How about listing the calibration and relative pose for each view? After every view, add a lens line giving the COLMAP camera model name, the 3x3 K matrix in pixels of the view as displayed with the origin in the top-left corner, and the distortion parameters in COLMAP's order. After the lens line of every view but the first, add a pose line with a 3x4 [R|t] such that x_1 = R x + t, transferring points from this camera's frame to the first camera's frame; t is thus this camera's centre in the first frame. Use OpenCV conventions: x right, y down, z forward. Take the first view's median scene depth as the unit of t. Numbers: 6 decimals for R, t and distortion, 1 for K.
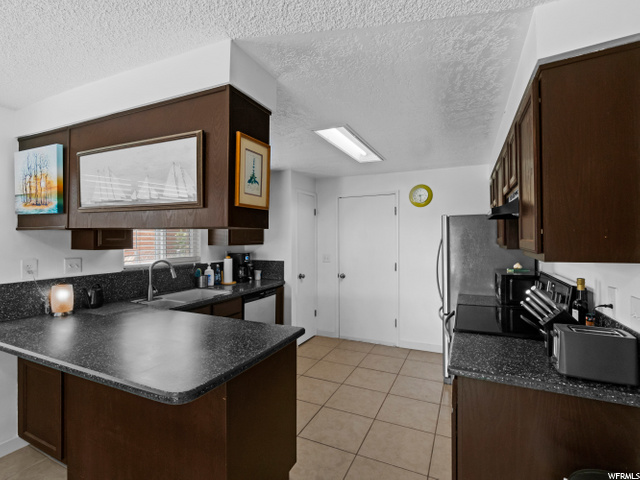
lens RADIAL K [[320.5, 0, 316.6], [0, 320.5, 235.6], [0, 0, 1]] dist [-0.002639, -0.001117]
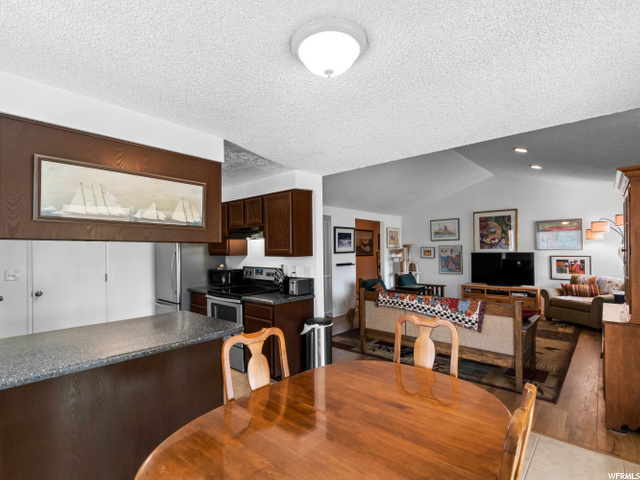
lens RADIAL K [[320.5, 0, 314.7], [0, 320.5, 244.9], [0, 0, 1]] dist [-0.002639, -0.001117]
pose [[0.282731, 0.013130, 0.959110, -0.783782], [0.003247, 0.999887, -0.014646, 0.005908], [-0.959194, 0.007255, 0.282656, -0.000165]]
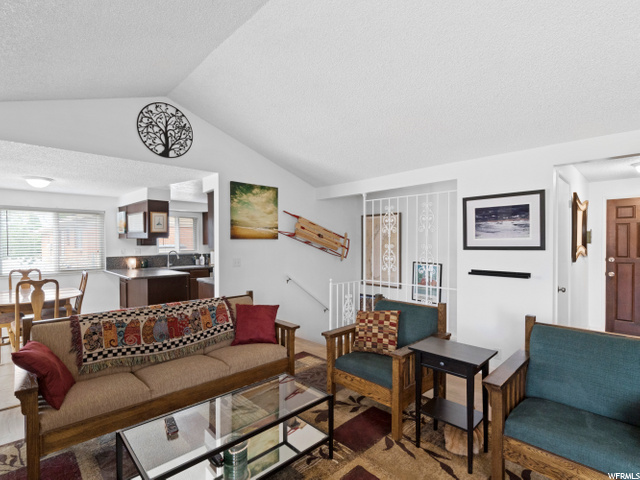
lens RADIAL K [[320.5, 0, 314.4], [0, 320.5, 245.4], [0, 0, 1]] dist [-0.002639, -0.001117]
pose [[0.935824, 0.003819, -0.352447, 1.207161], [0.002347, 0.999852, 0.017067, -0.002028], [0.352460, -0.016799, 0.935676, -0.758374]]
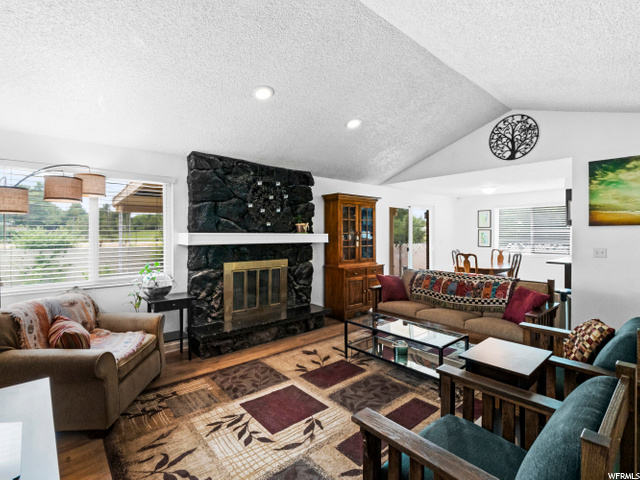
lens RADIAL K [[320.5, 0, 309.1], [0, 320.5, 231.2], [0, 0, 1]] dist [-0.002639, -0.001117]
pose [[-0.410339, 0.005377, -0.911917, 1.933355], [0.013375, 0.999911, -0.000123, -0.000264], [0.911835, -0.012247, -0.410374, -0.107225]]
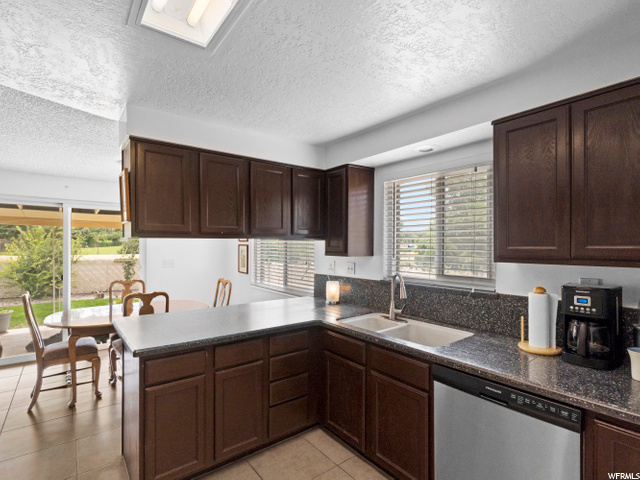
lens RADIAL K [[320.5, 0, 317.3], [0, 320.5, 246.9], [0, 0, 1]] dist [-0.002639, -0.001117]
pose [[-0.466482, 0.003149, -0.884525, 0.304373], [0.006435, 0.999979, 0.000166, 0.007218], [0.884507, -0.005615, -0.466492, 1.114634]]
